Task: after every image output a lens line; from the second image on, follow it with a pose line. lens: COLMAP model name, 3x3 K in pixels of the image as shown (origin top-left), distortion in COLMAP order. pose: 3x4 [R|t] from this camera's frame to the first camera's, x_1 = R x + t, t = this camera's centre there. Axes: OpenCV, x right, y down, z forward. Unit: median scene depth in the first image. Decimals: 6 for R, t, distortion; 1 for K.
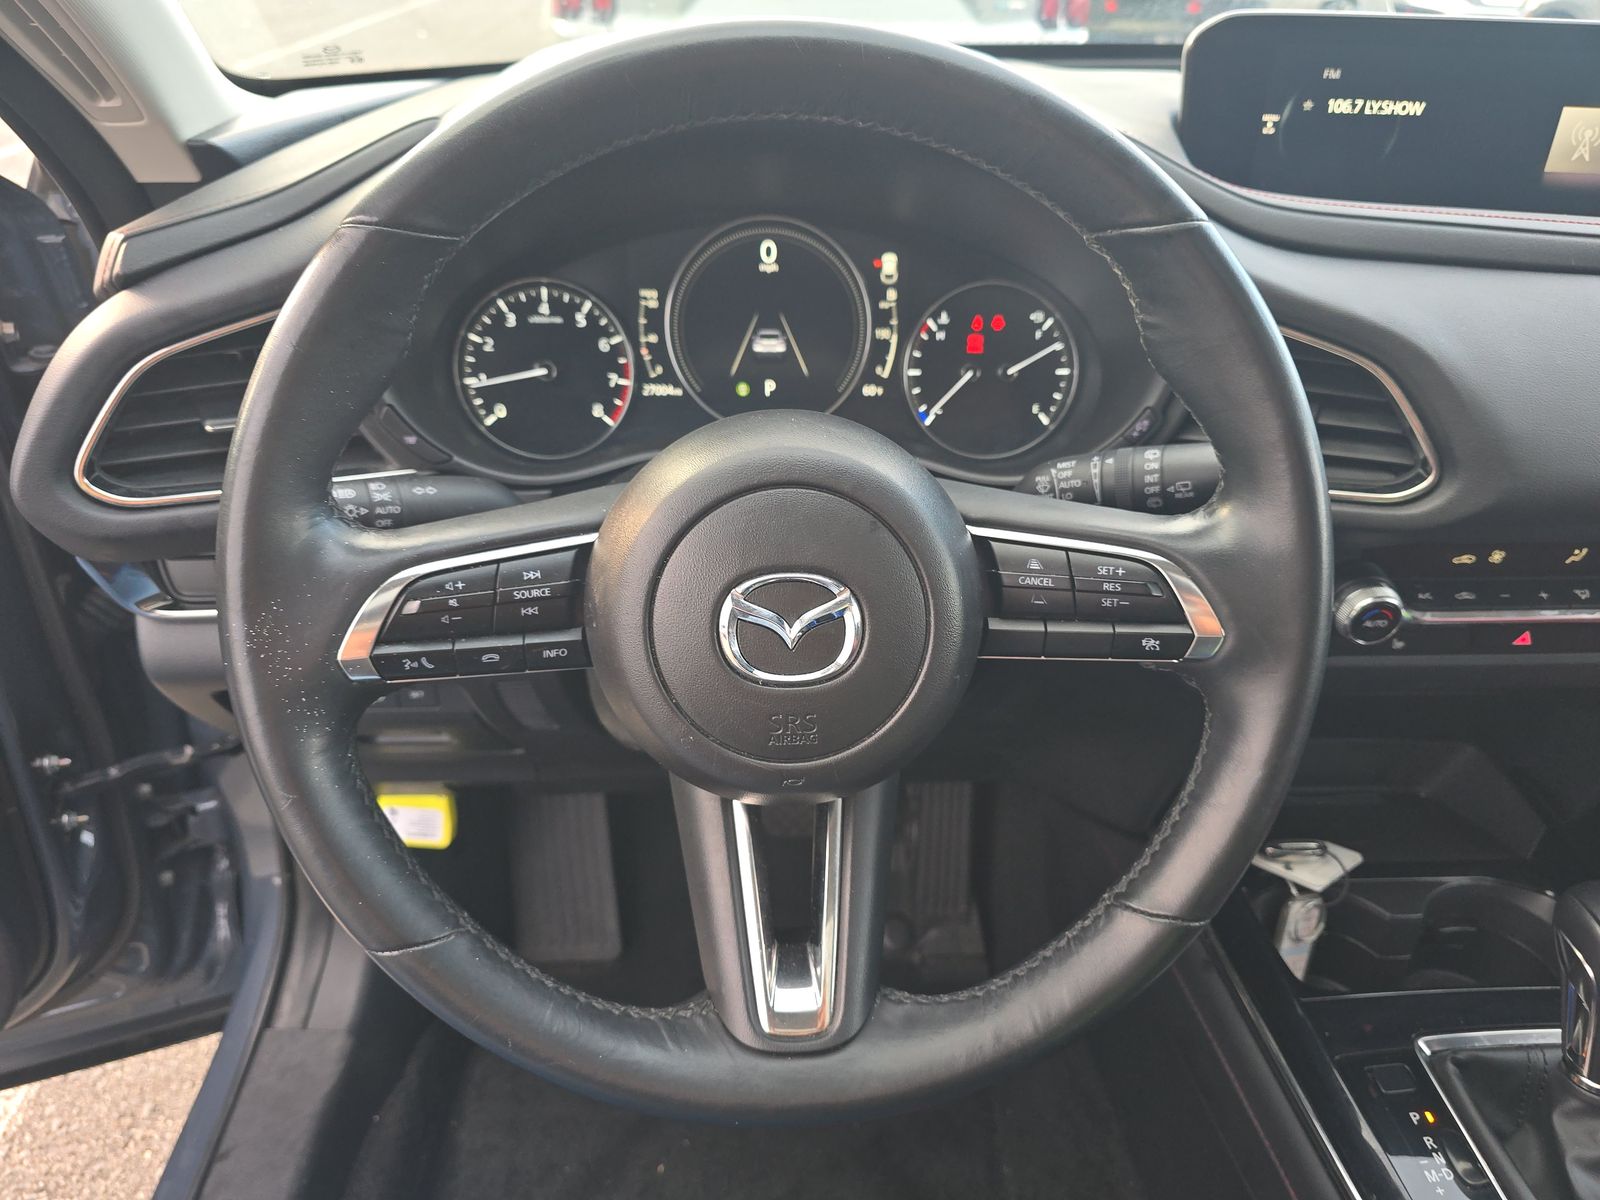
lens RADIAL K [[1078.9, 0, 781.1], [0, 1078.9, 579.5], [0, 0, 1]] dist [0.050837, -0.060002]
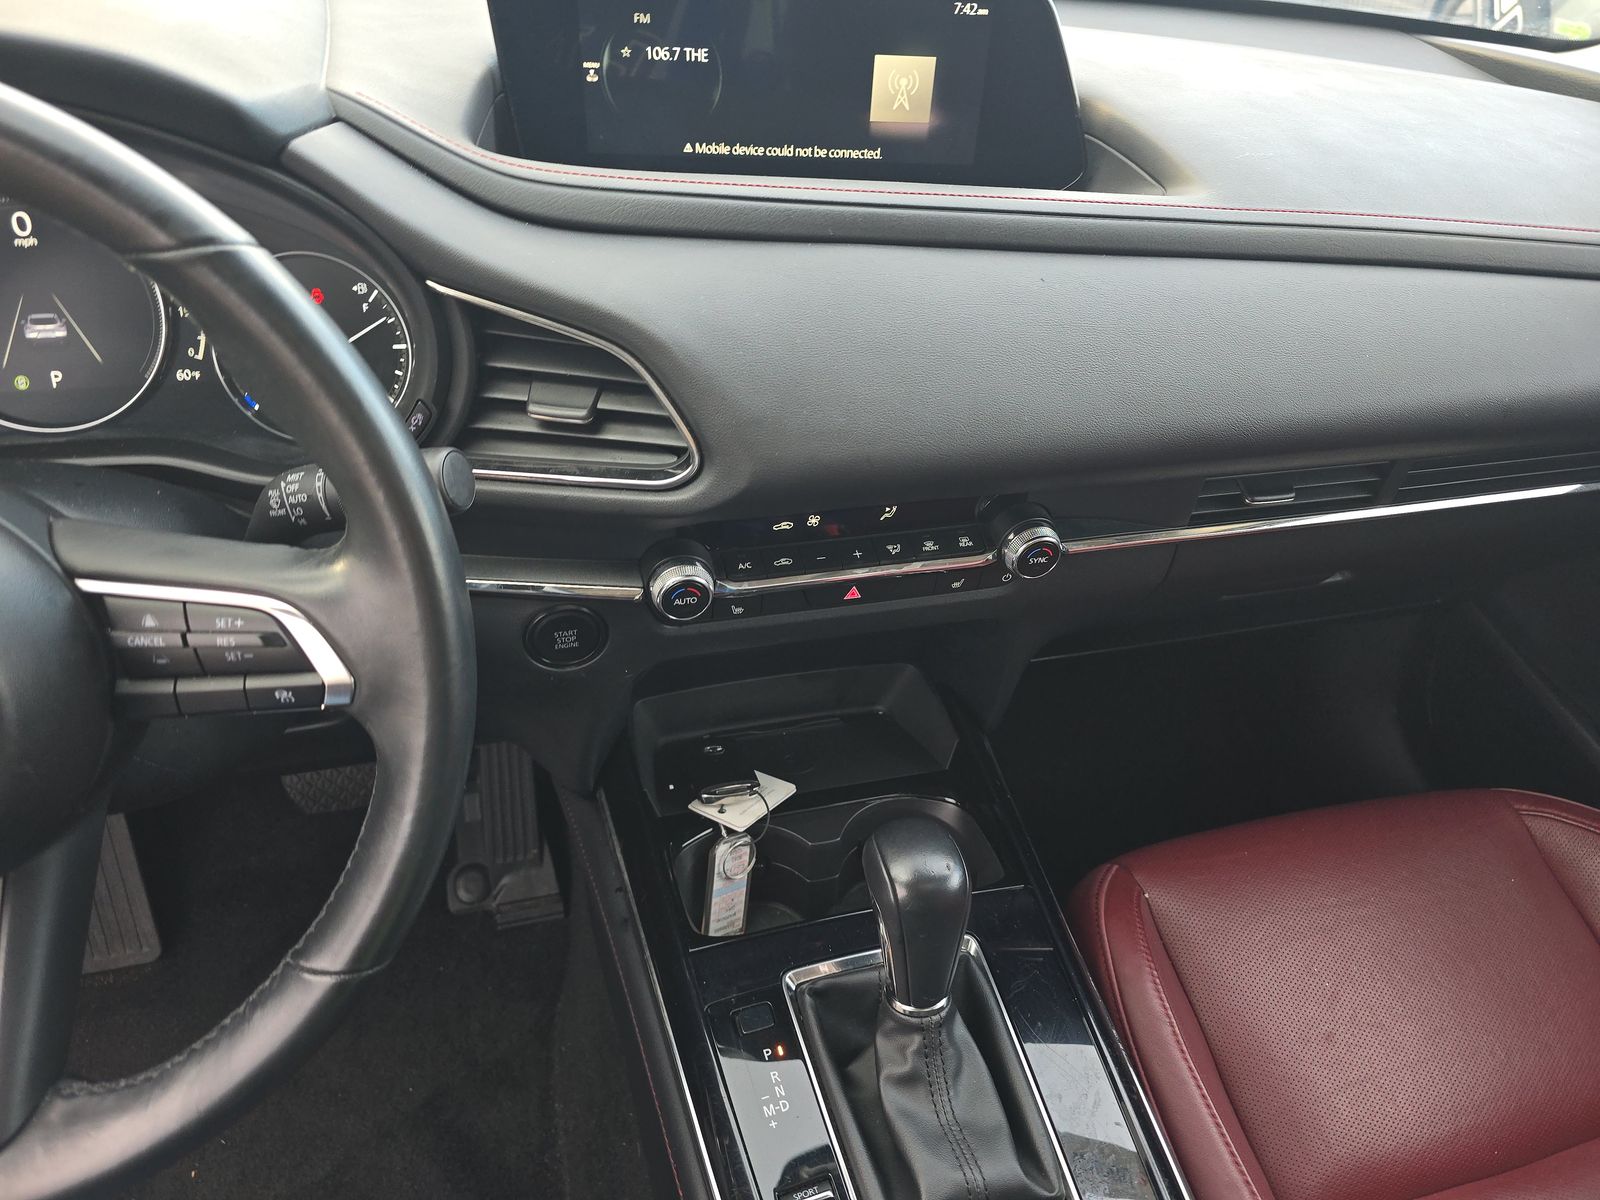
lens RADIAL K [[1078.9, 0, 781.1], [0, 1078.9, 579.5], [0, 0, 1]] dist [0.050837, -0.060002]
pose [[0.975324, -0.094004, 0.199768, 0.378258], [0.072651, 0.991086, 0.111666, -0.074286], [-0.208484, -0.094397, 0.973460, 0.004090]]
